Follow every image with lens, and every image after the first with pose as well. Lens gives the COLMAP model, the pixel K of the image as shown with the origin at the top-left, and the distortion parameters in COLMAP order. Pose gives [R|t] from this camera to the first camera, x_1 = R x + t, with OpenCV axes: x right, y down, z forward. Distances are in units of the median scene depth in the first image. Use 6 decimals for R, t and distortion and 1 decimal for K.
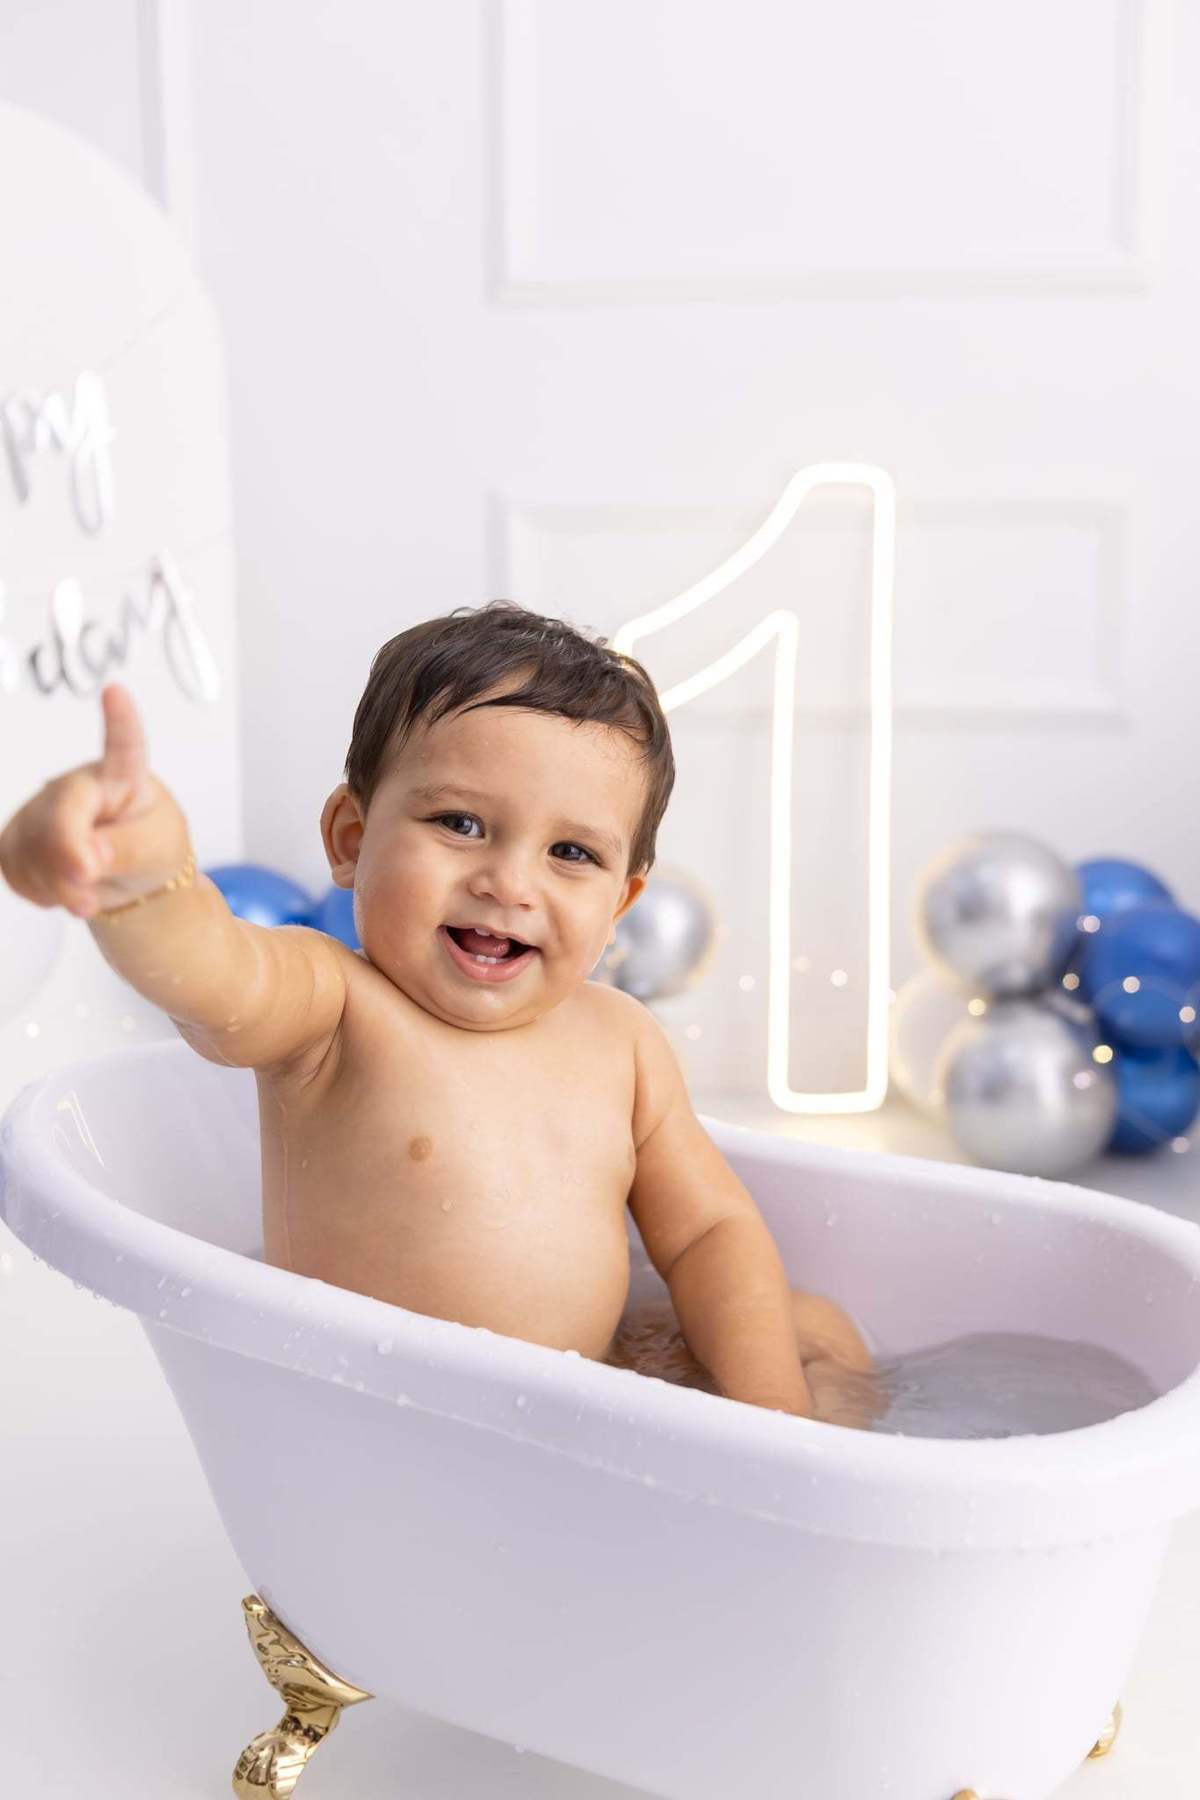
lens RADIAL K [[1927.3, 0, 614.2], [0, 1927.3, 889.4], [0, 0, 1]] dist [0.000238, 0.000000]
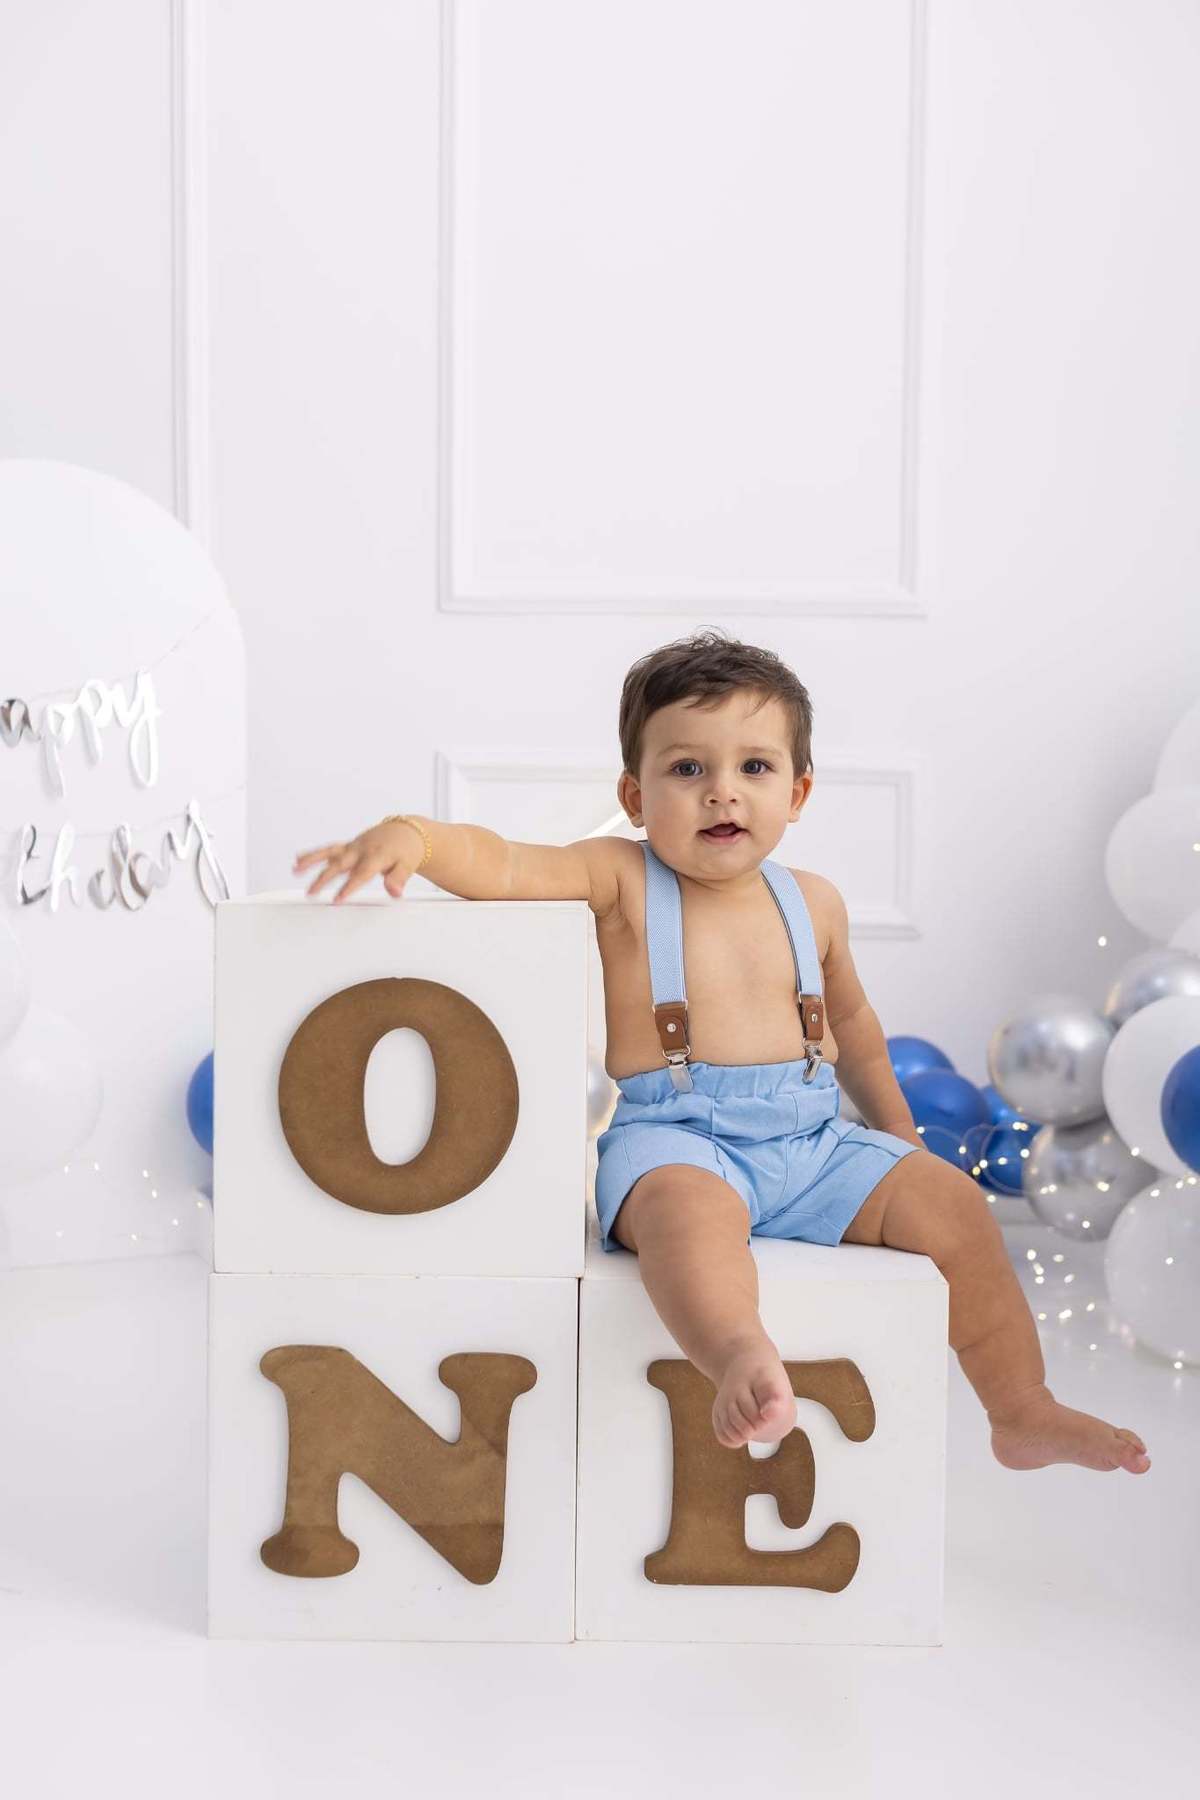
lens RADIAL K [[1927.3, 0, 584.7], [0, 1927.3, 885.8], [0, 0, 1]] dist [0.000238, 0.000000]
pose [[0.995353, 0.009325, 0.095843, -0.095750], [-0.000923, 0.996179, -0.087332, -0.003657], [-0.096291, 0.086837, 0.991558, -0.320025]]
